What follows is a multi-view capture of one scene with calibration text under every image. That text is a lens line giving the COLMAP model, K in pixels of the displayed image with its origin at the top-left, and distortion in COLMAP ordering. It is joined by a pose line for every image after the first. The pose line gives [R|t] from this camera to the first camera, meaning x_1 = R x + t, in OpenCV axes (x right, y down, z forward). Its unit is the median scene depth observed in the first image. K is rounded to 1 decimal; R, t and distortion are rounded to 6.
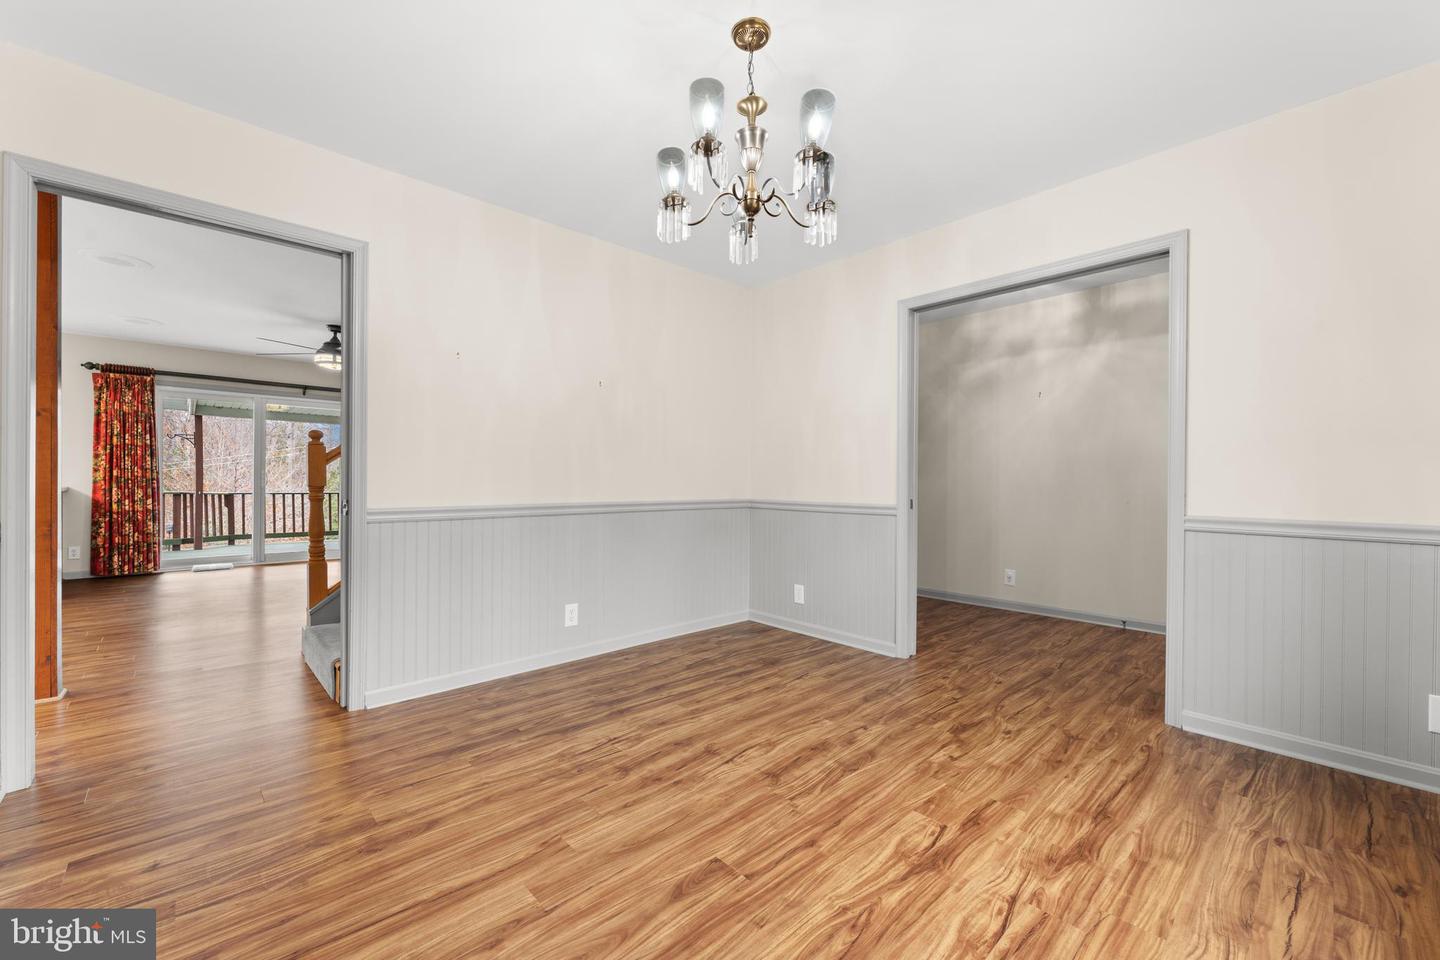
lens RADIAL K [[578.7, 0, 722.3], [0, 578.7, 485.5], [0, 0, 1]] dist [0.011856, -0.000007]
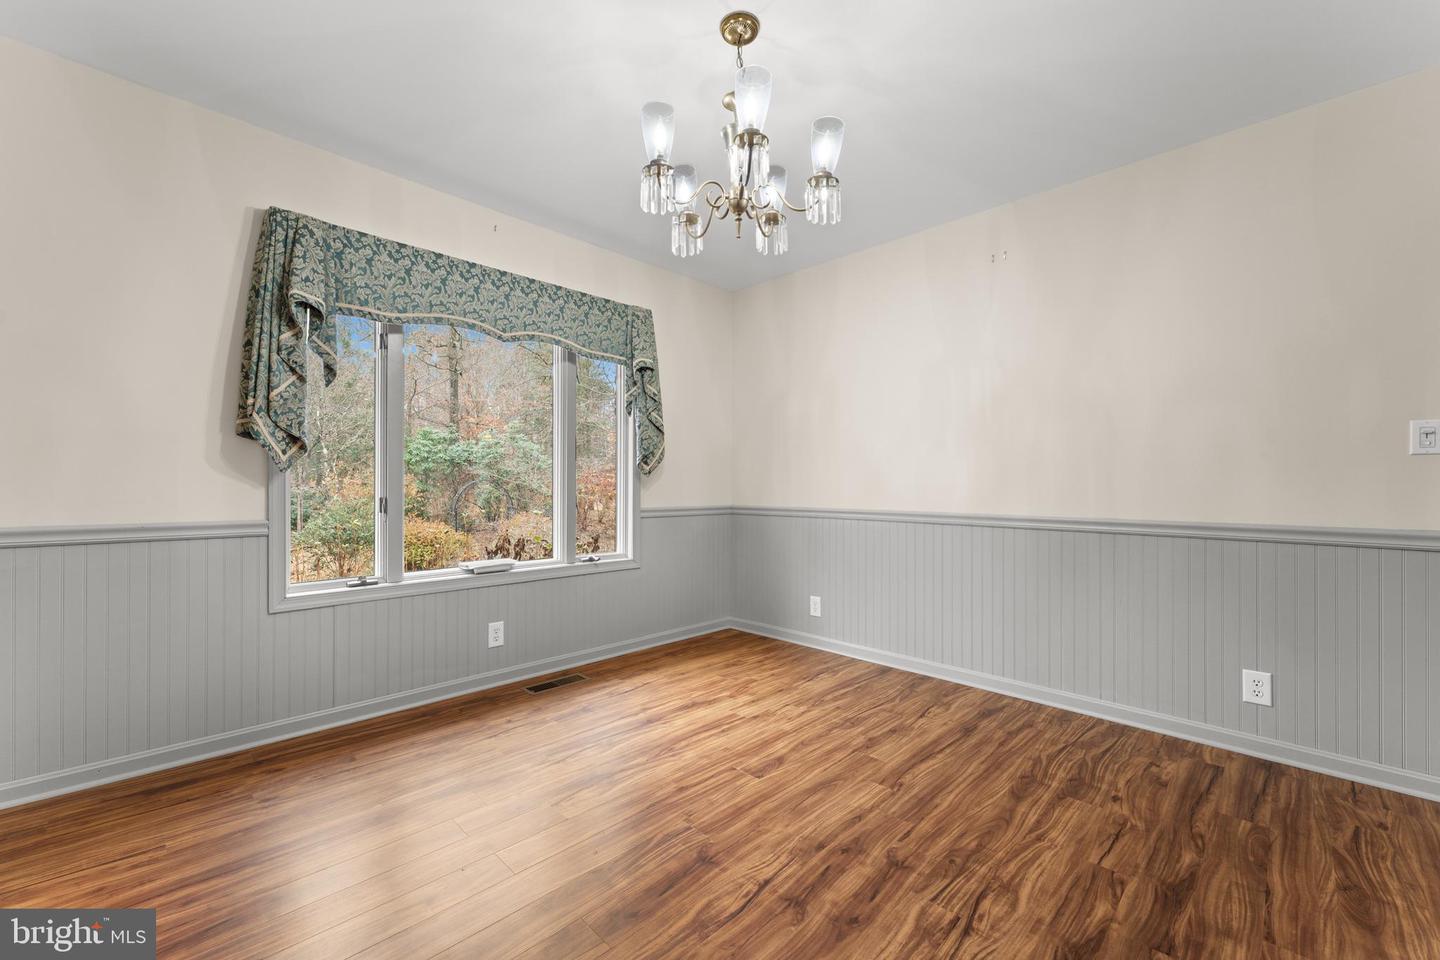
lens RADIAL K [[578.7, 0, 726.3], [0, 578.7, 481.8], [0, 0, 1]] dist [0.011856, -0.000007]
pose [[-0.998952, -0.010612, -0.044513, 0.107678], [-0.010554, 0.999943, -0.001542, -0.015169], [0.044526, -0.001071, -0.999008, 1.948142]]
